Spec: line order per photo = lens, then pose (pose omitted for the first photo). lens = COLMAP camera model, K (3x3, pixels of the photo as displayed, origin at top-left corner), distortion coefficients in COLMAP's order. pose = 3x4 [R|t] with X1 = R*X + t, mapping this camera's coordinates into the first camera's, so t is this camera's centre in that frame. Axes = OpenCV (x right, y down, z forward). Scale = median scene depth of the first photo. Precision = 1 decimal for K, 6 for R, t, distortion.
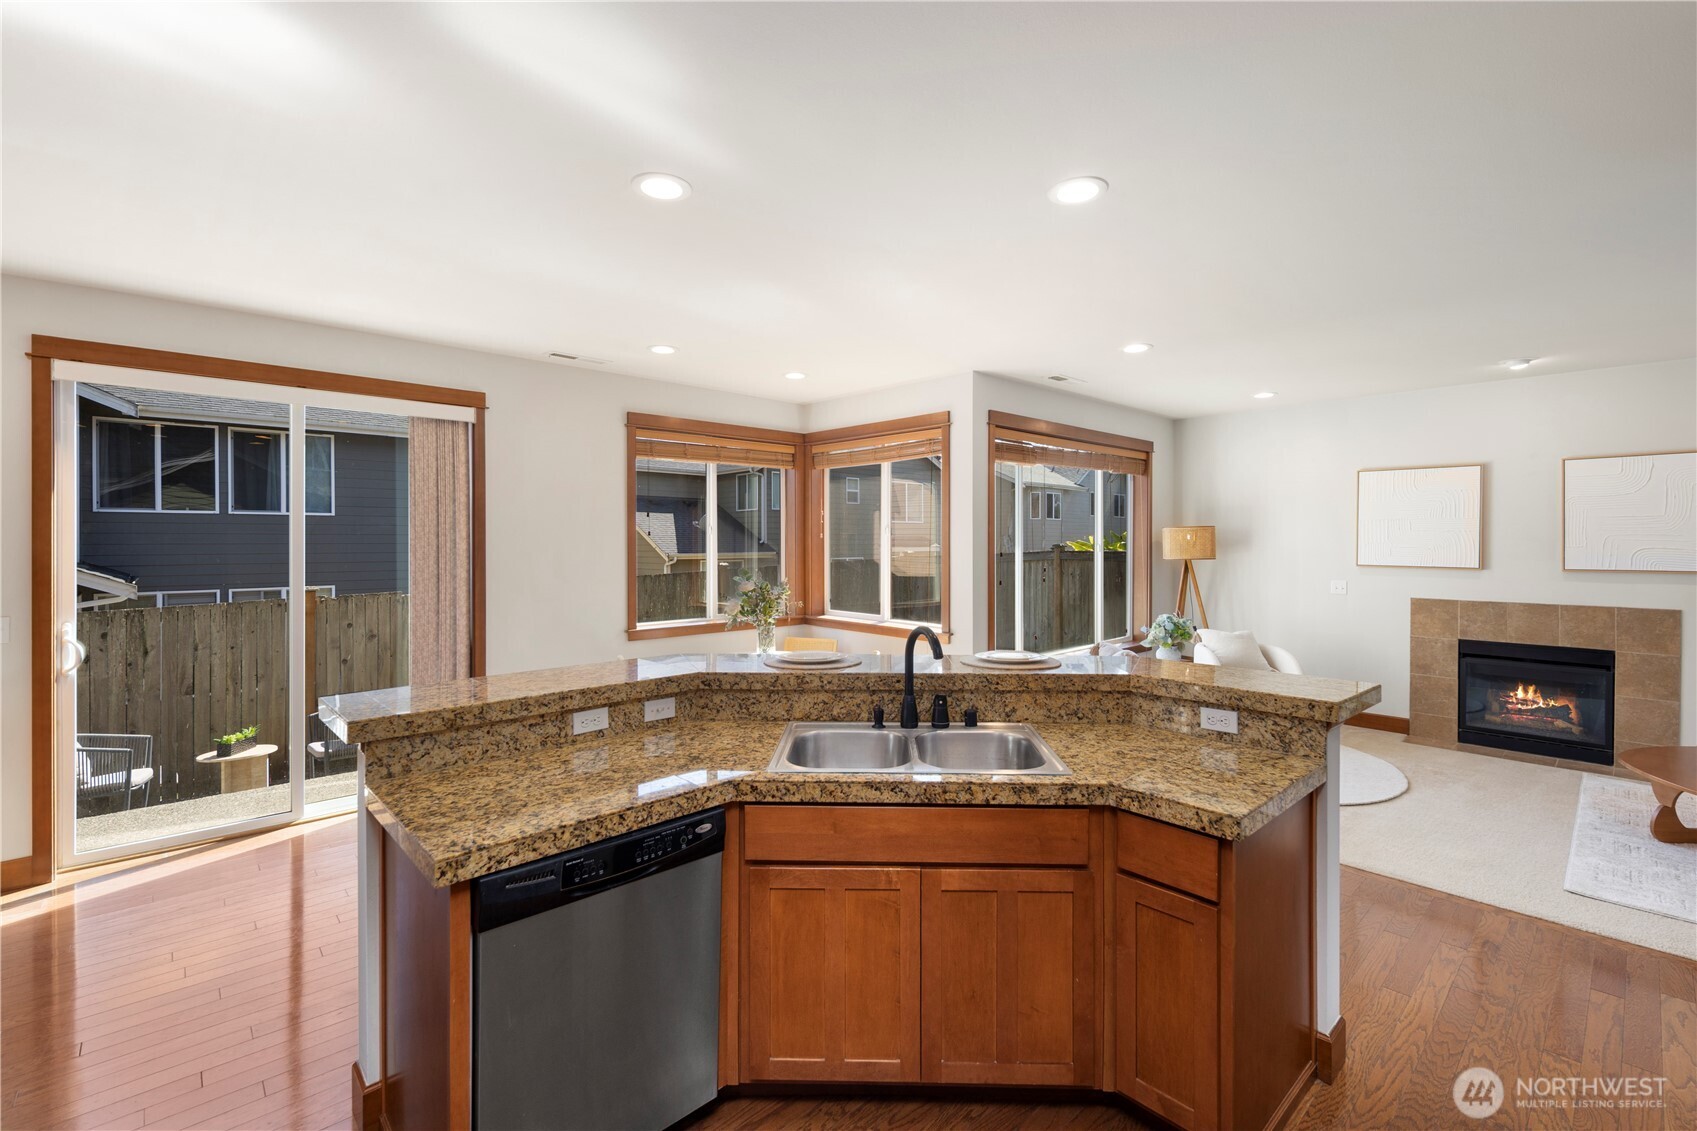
lens RADIAL K [[742.0, 0, 850.0], [0, 742.0, 545.4], [0, 0, 1]] dist [0.001908, -0.000406]
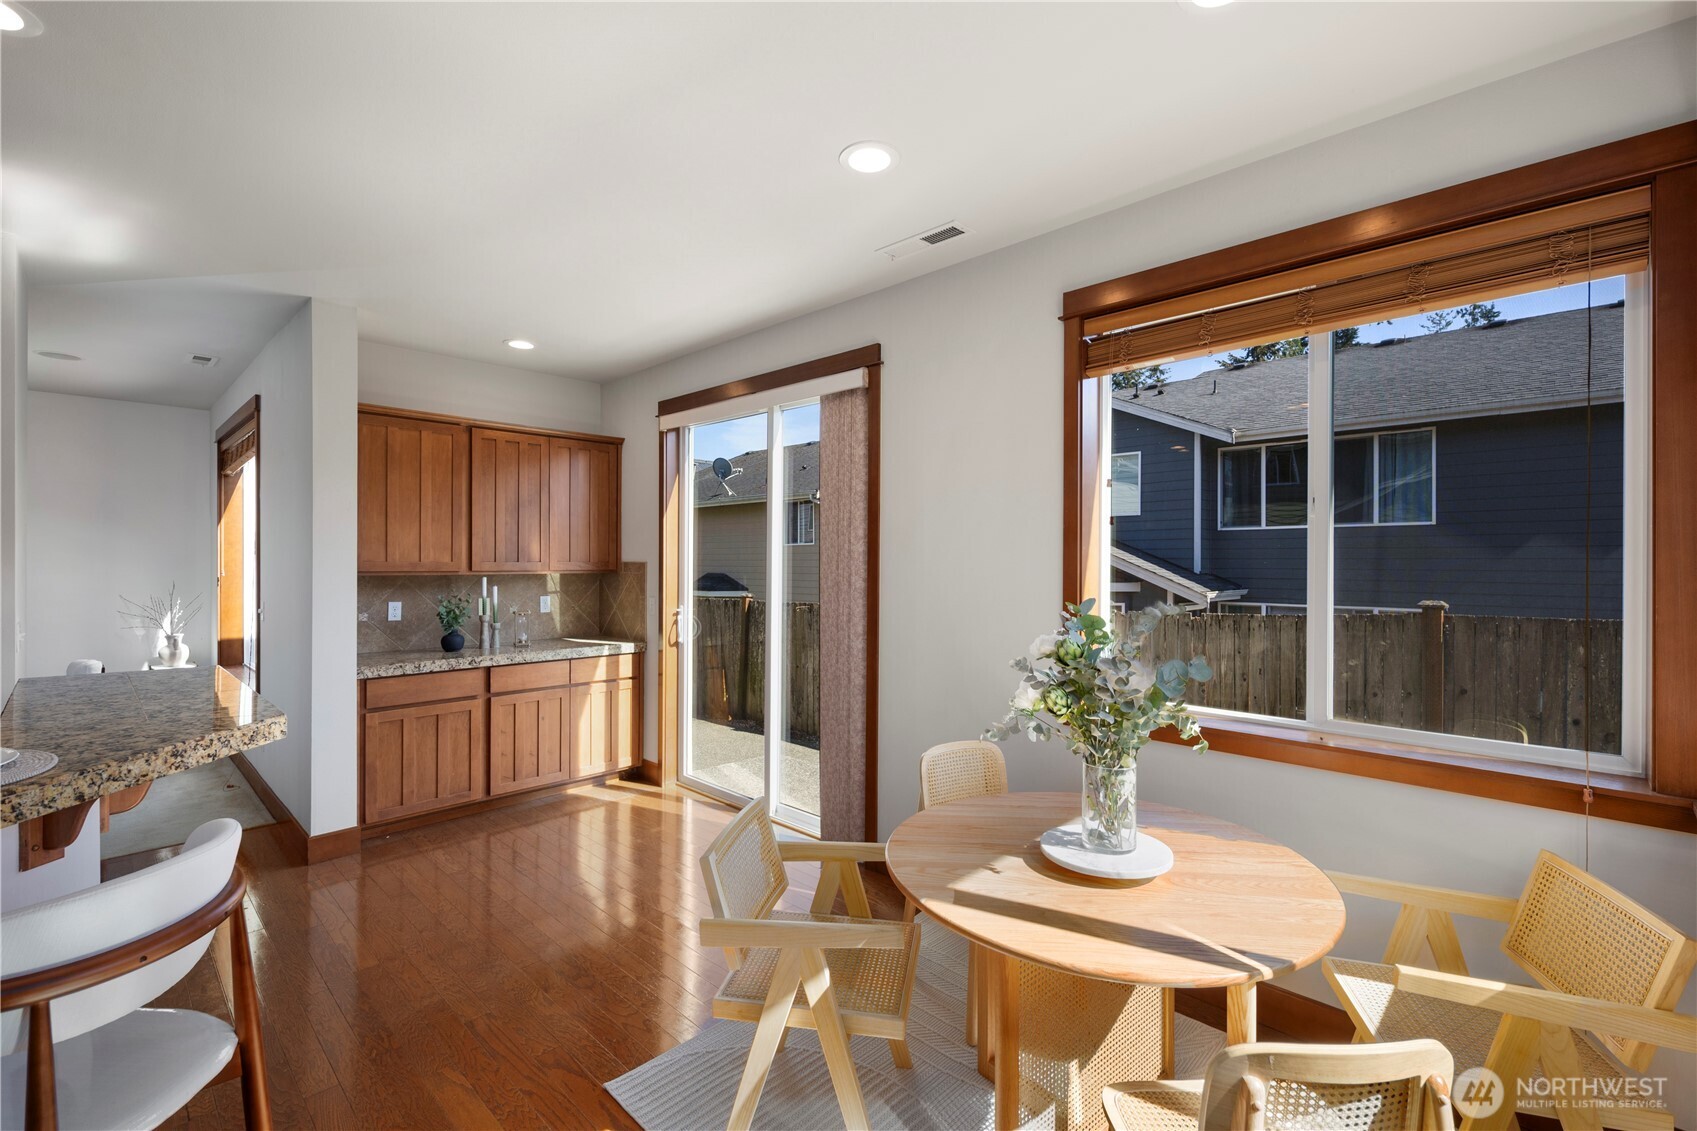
lens RADIAL K [[738.0, 0, 855.1], [0, 738.0, 561.0], [0, 0, 1]] dist [0.003386, -0.001535]
pose [[0.057020, 0.001347, -0.998372, 0.219068], [-0.007595, 0.999971, 0.000915, 0.012224], [0.998344, 0.007531, 0.057028, 0.810371]]
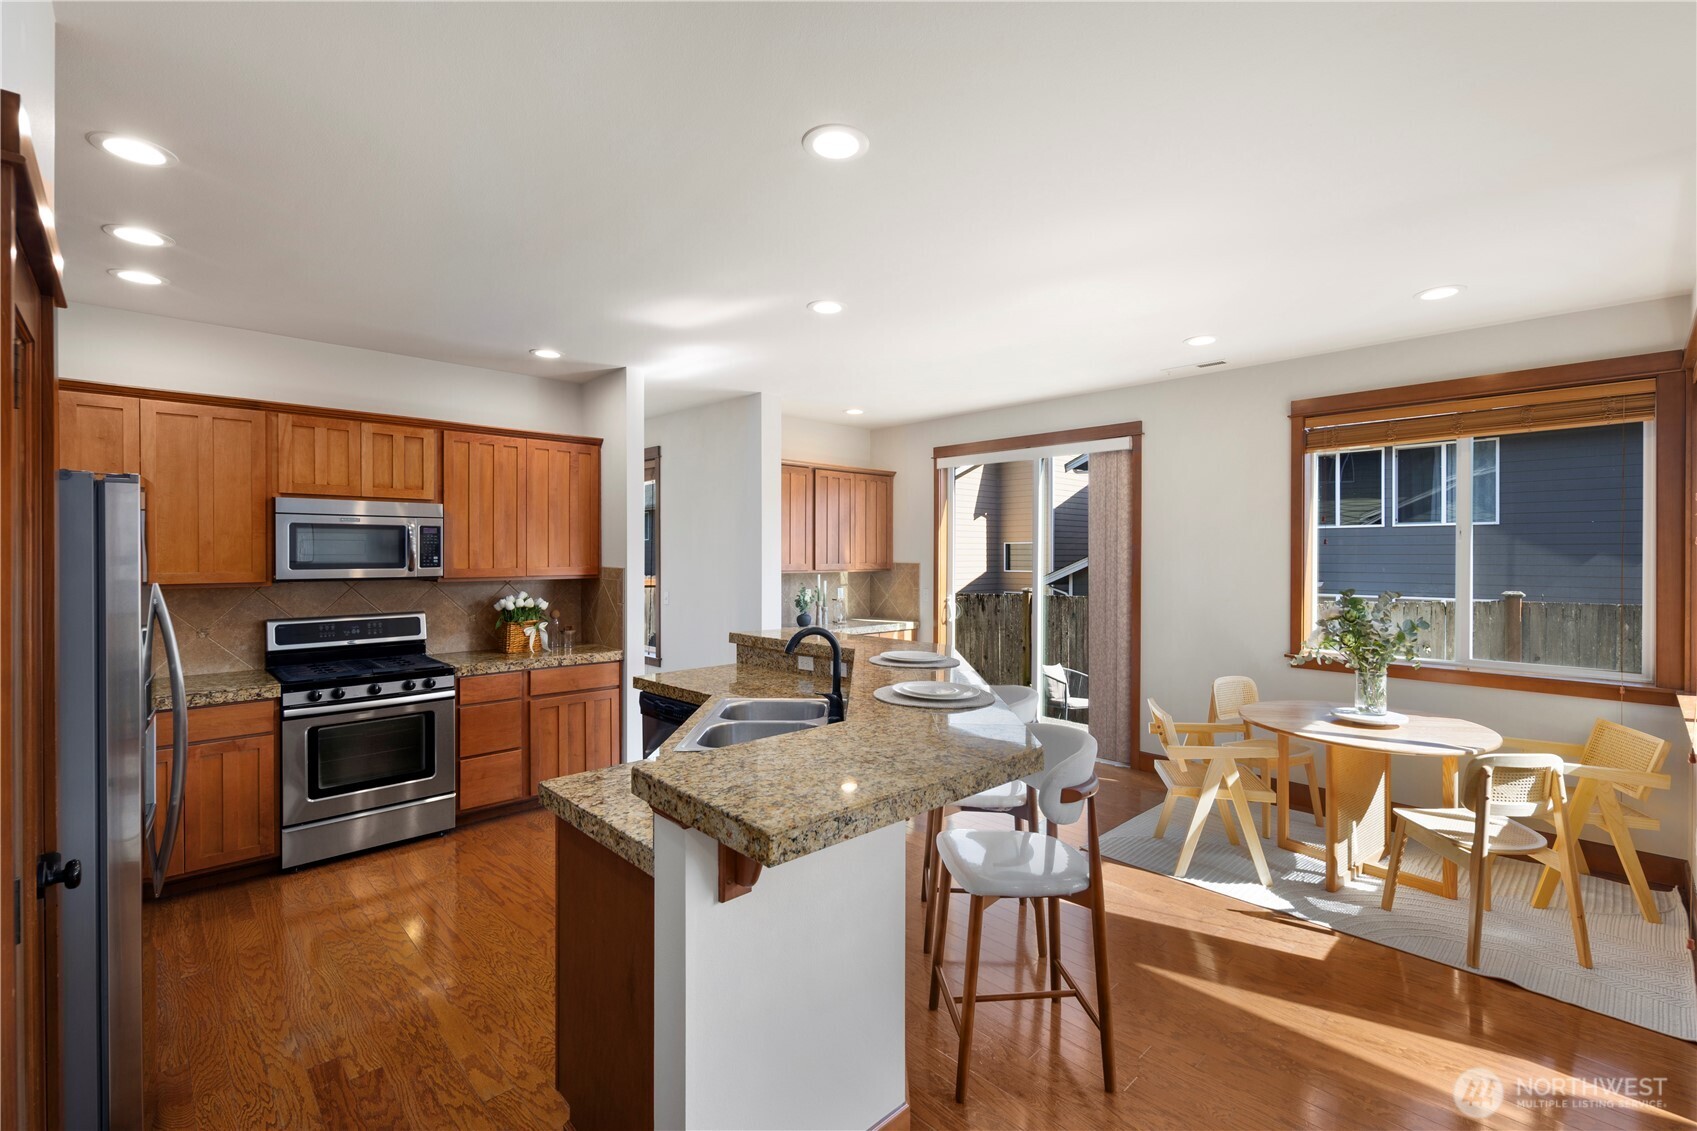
lens RADIAL K [[736.9, 0, 853.4], [0, 736.9, 555.2], [0, 0, 1]] dist [0.001603, -0.000362]
pose [[0.016227, 0.004066, -0.999860, 0.544451], [-0.005402, 0.999977, 0.003979, -0.001780], [0.999854, 0.005336, 0.016249, 0.470894]]
